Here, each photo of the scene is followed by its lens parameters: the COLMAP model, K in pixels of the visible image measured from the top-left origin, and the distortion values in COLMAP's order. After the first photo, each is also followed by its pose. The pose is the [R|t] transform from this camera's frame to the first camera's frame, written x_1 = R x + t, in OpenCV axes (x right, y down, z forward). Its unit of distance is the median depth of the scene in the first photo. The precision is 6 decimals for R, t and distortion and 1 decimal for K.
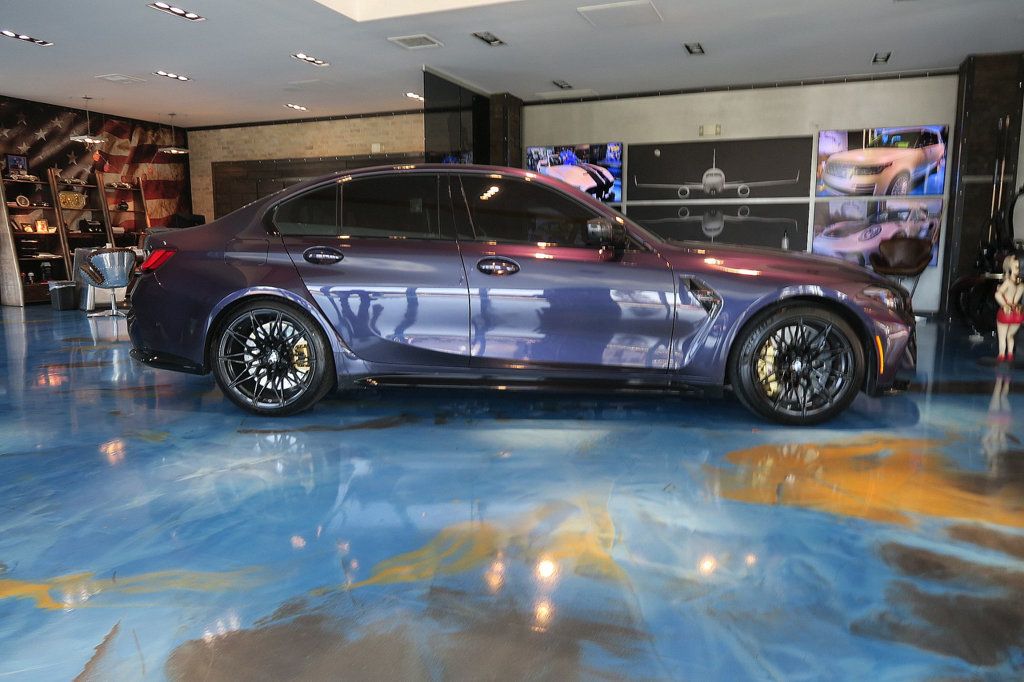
lens RADIAL K [[721.7, 0, 511.3], [0, 721.7, 345.0], [0, 0, 1]] dist [-0.019349, 0.001065]
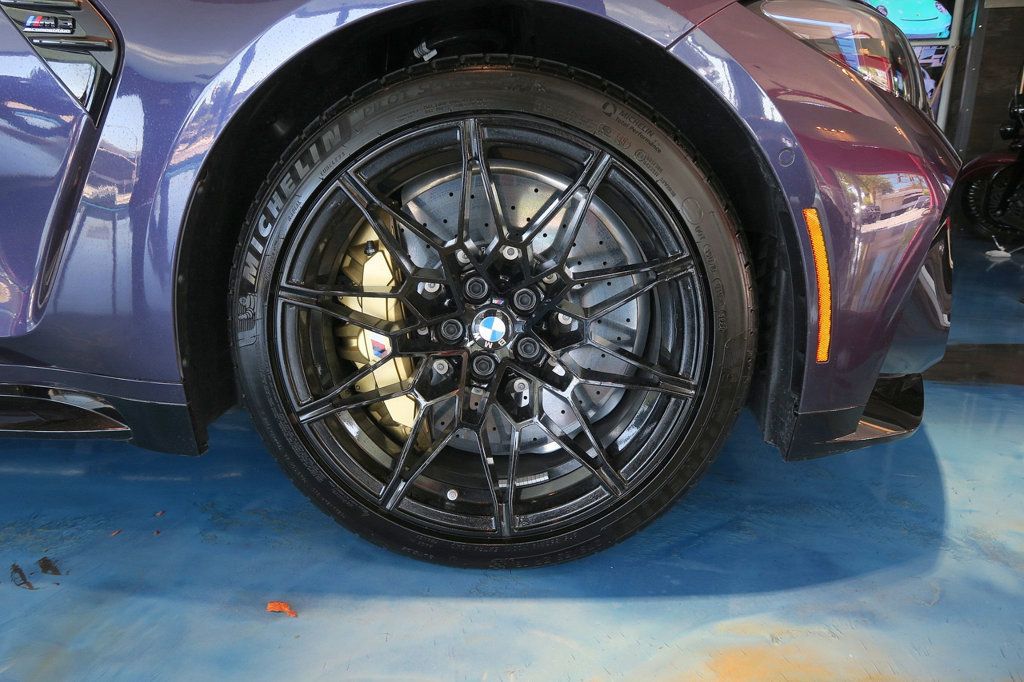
lens RADIAL K [[721.7, 0, 513.4], [0, 721.7, 339.8], [0, 0, 1]] dist [-0.019349, 0.001065]
pose [[0.999304, -0.004298, 0.037068, 0.132411], [0.000672, 0.995255, 0.097294, 0.002597], [-0.037310, -0.097201, 0.994565, 0.251214]]
